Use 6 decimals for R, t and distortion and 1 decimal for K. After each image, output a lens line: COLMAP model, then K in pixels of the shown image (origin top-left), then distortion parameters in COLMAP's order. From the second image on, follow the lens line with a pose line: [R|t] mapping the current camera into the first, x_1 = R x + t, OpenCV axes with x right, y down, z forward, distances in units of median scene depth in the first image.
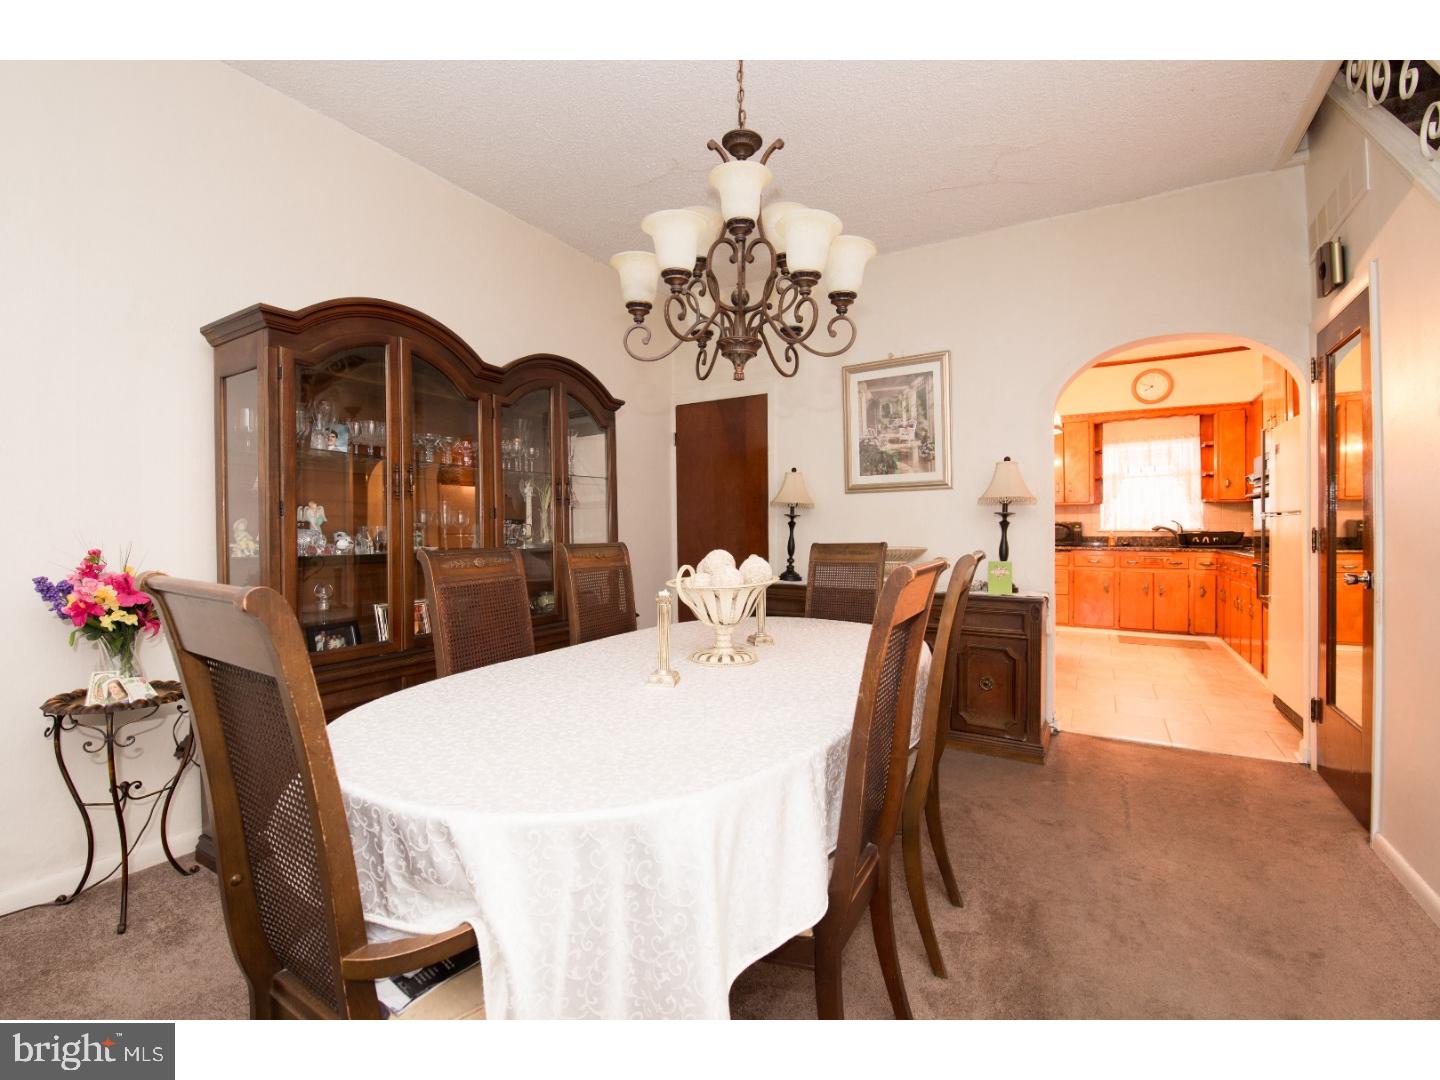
lens RADIAL K [[623.4, 0, 715.5], [0, 623.4, 528.7], [0, 0, 1]] dist [-0.002200, -0.009206]
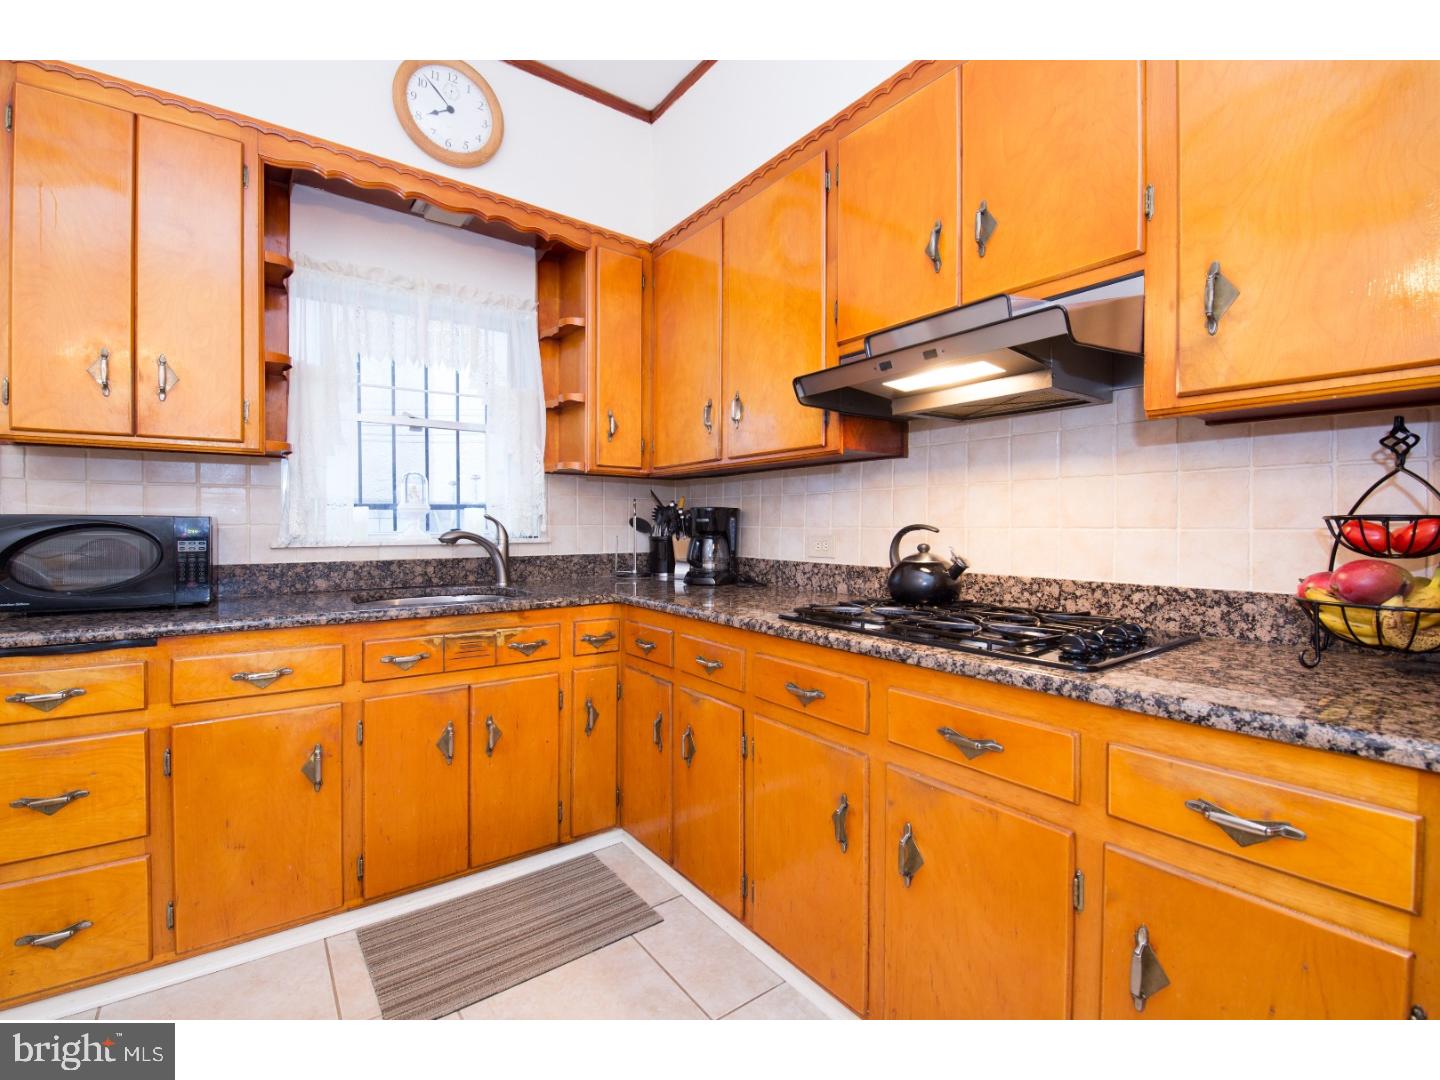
lens RADIAL K [[628.7, 0, 728.0], [0, 628.7, 529.6], [0, 0, 1]] dist [-0.001603, -0.009060]
pose [[0.362836, -0.000620, 0.931853, 0.463183], [-0.001896, 0.999997, 0.001403, -0.006124], [-0.931851, -0.002276, 0.362834, 0.770050]]
